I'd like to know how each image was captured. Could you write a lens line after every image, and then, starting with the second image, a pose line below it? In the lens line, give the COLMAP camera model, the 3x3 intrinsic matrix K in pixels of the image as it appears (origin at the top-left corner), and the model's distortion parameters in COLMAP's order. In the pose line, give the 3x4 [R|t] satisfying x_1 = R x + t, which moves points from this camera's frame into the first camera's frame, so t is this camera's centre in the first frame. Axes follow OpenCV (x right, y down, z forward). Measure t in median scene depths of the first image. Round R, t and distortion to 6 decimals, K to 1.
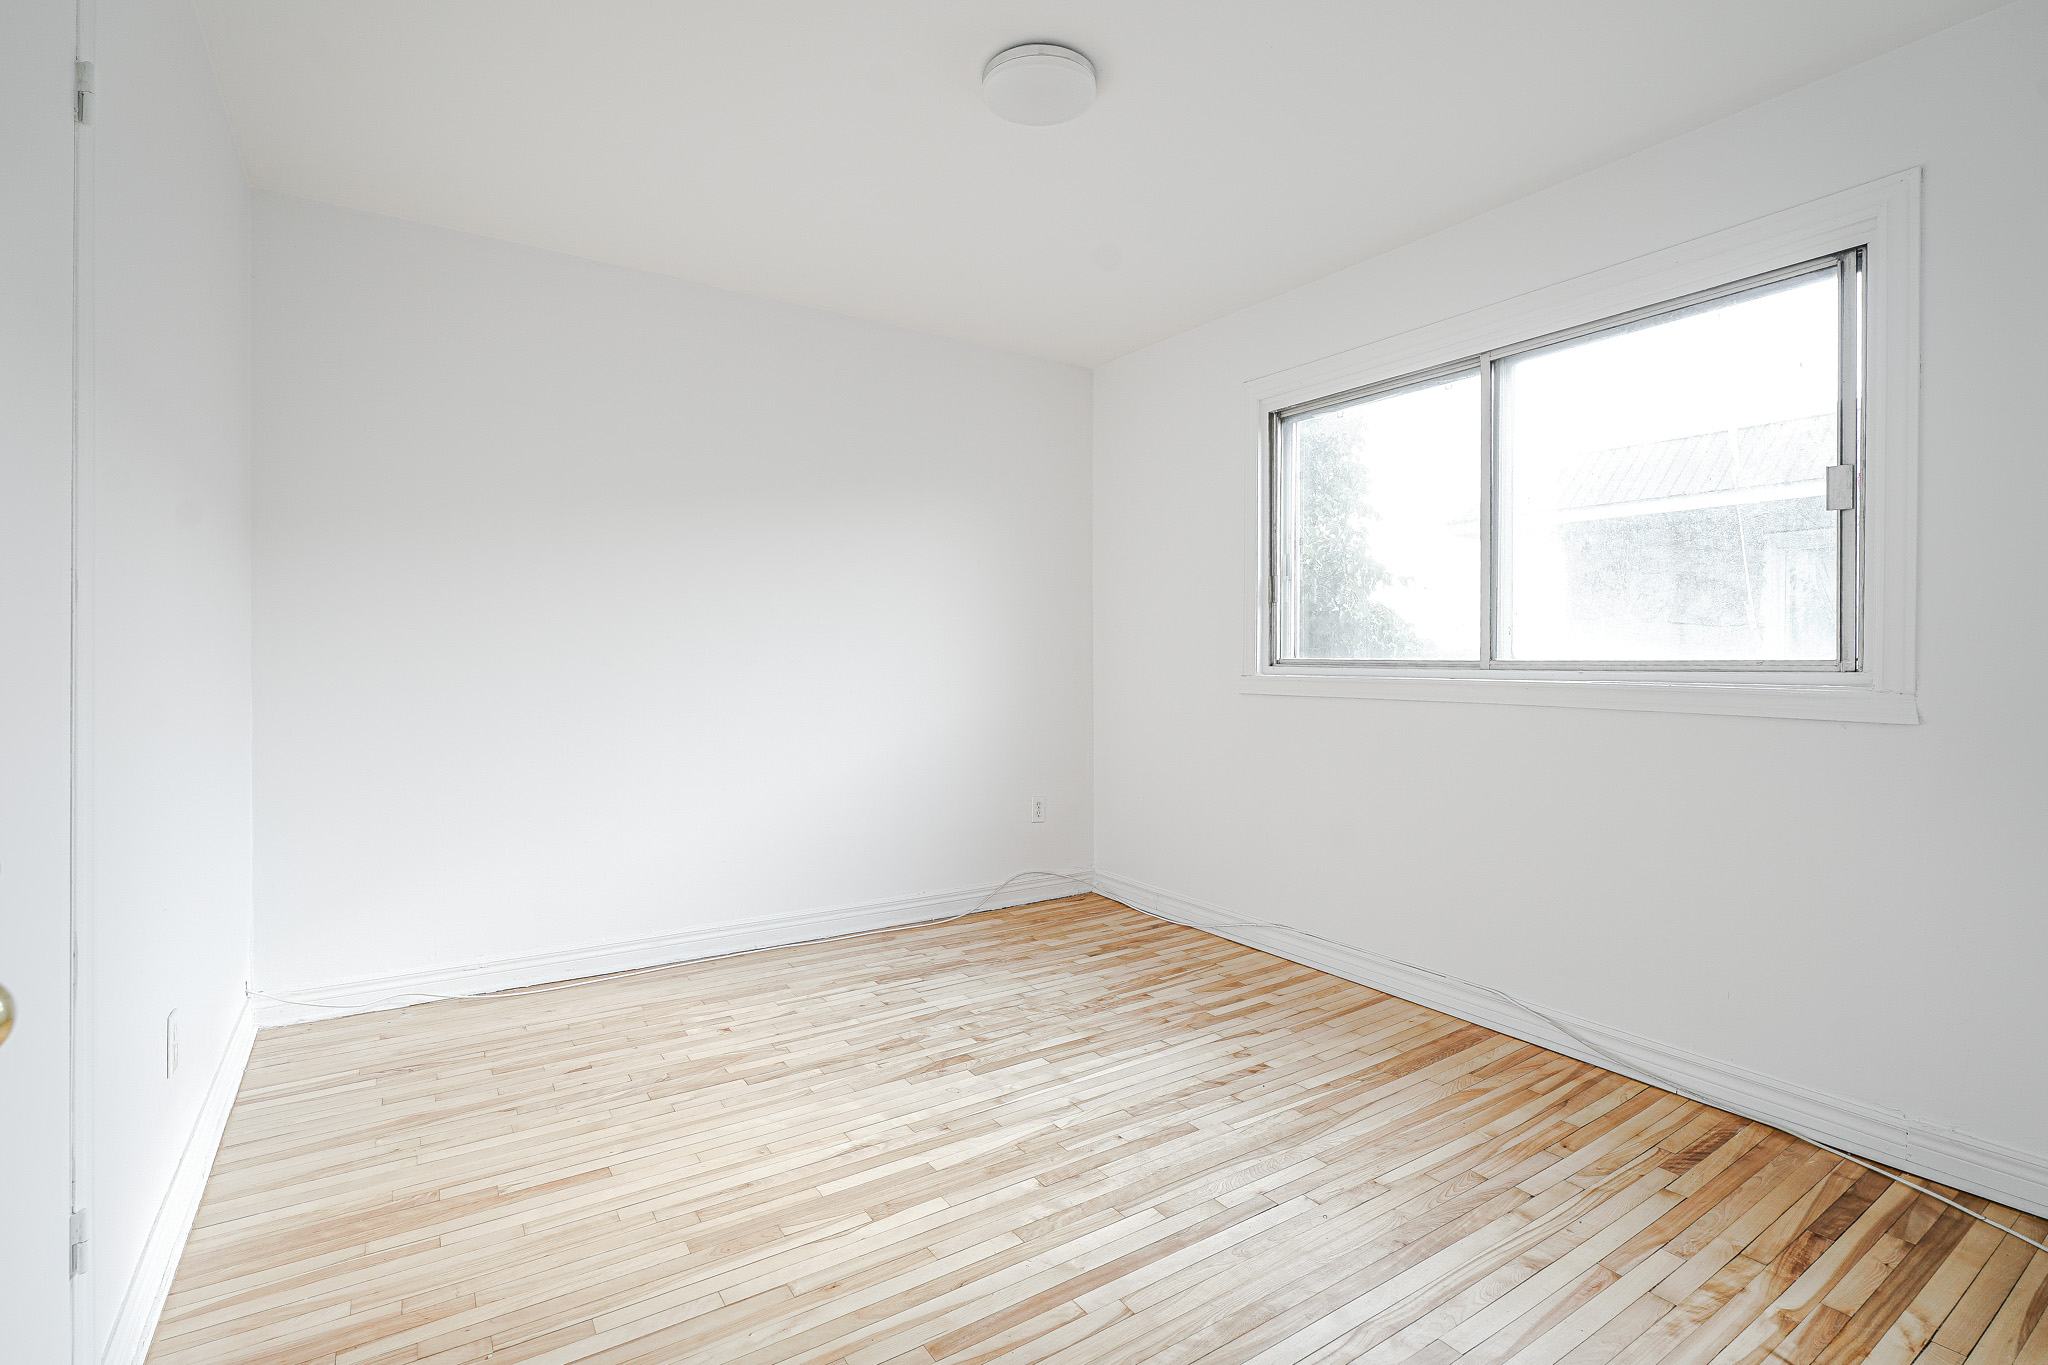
lens RADIAL K [[925.9, 0, 1034.7], [0, 925.9, 691.7], [0, 0, 1]] dist [-0.001644, -0.000272]
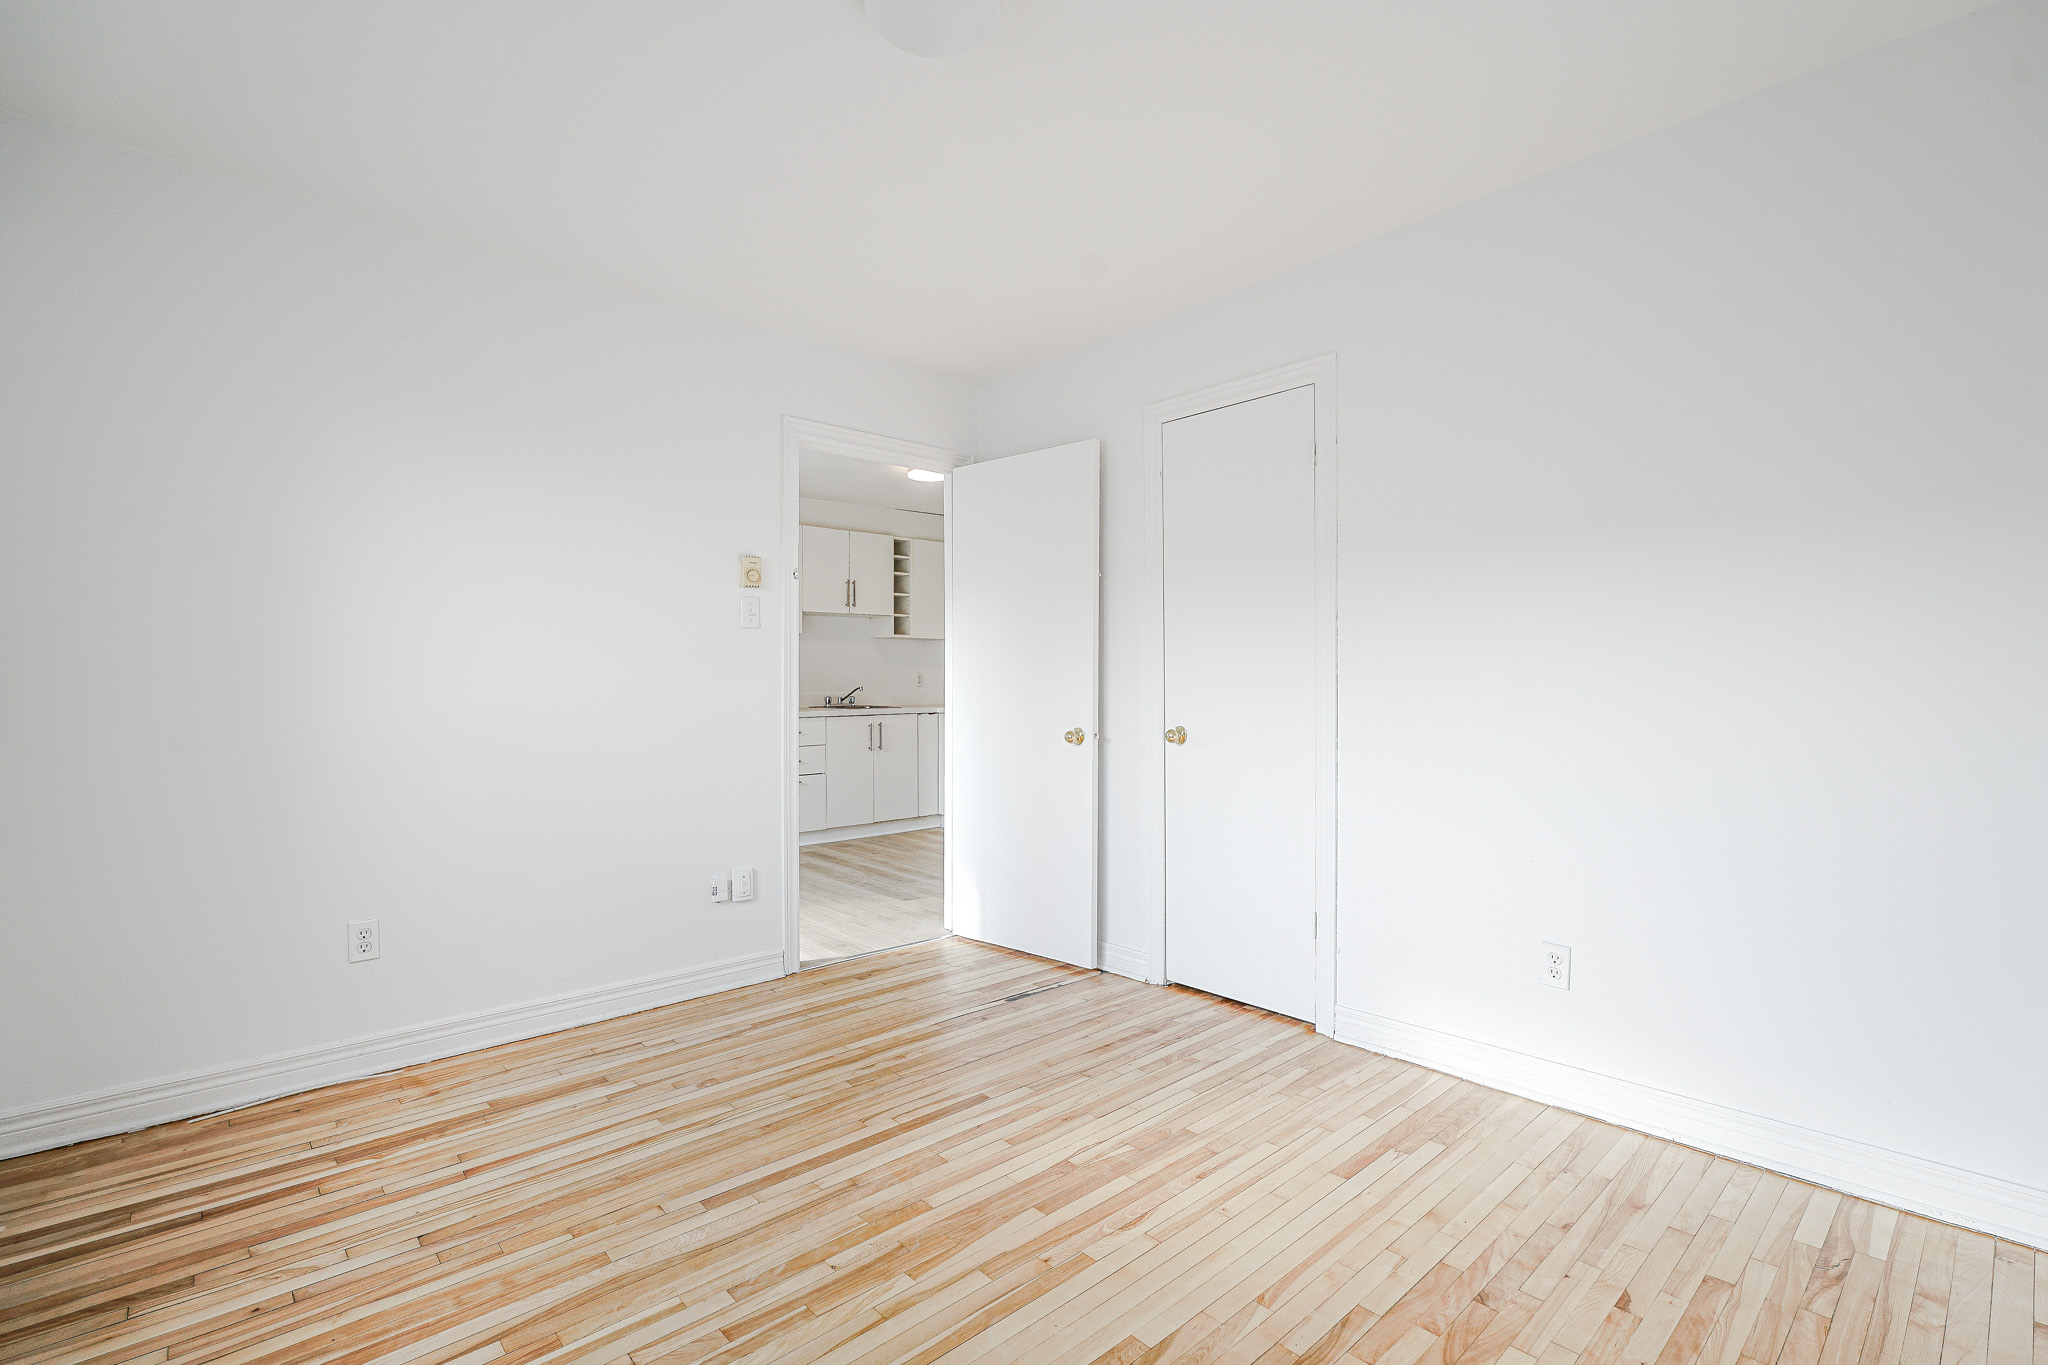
lens RADIAL K [[937.9, 0, 1029.1], [0, 937.9, 654.9], [0, 0, 1]] dist [-0.000162, 0.000088]
pose [[-0.991312, -0.004572, -0.131449, 0.032042], [-0.005075, 0.999981, 0.003492, -0.075822], [0.131430, 0.004129, -0.991317, 2.032318]]
